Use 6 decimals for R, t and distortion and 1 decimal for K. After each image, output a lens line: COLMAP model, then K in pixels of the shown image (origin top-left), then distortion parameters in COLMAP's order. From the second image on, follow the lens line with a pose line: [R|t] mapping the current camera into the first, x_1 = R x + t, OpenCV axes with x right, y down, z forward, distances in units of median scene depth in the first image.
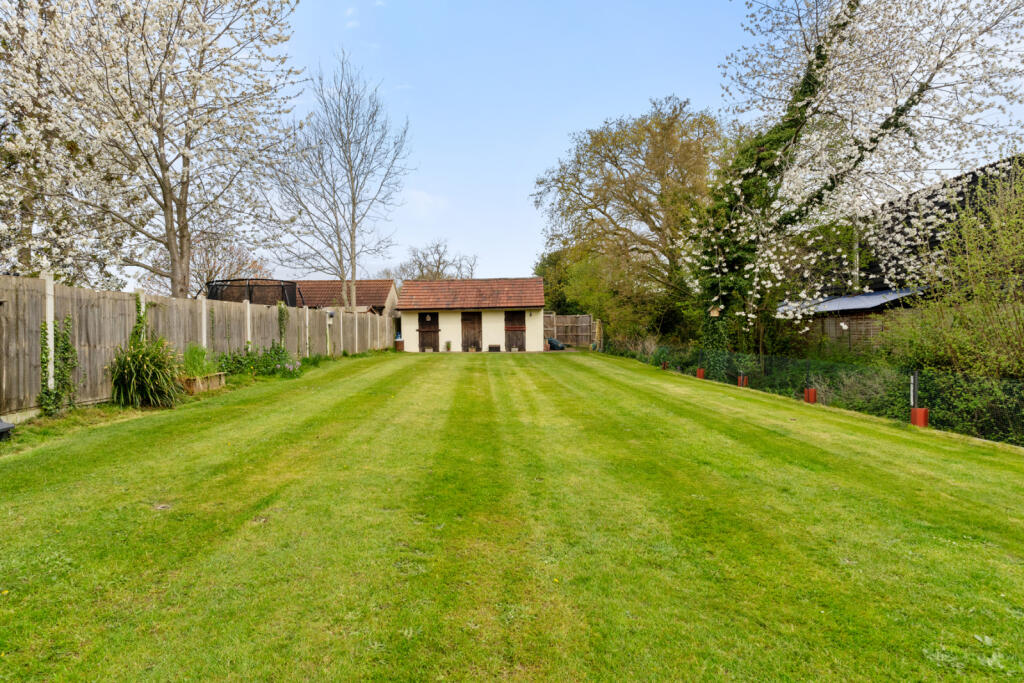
lens RADIAL K [[576.5, 0, 512.0], [0, 576.5, 341.5], [0, 0, 1]] dist [-0.001529, 0.001547]
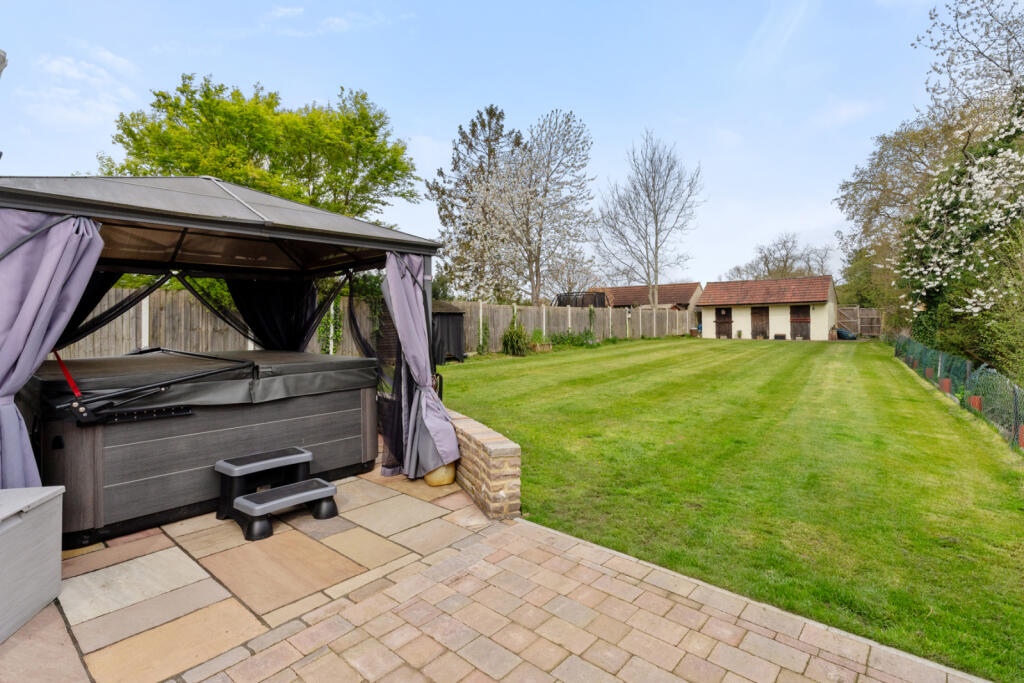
lens RADIAL K [[506.6, 0, 512.0], [0, 506.6, 341.5], [0, 0, 1]] dist [-0.000694, -0.000043]
pose [[0.791884, 0.026479, -0.610098, 0.211226], [-0.013853, 0.999581, 0.025402, 0.003181], [0.610515, -0.011663, 0.791919, -0.216296]]
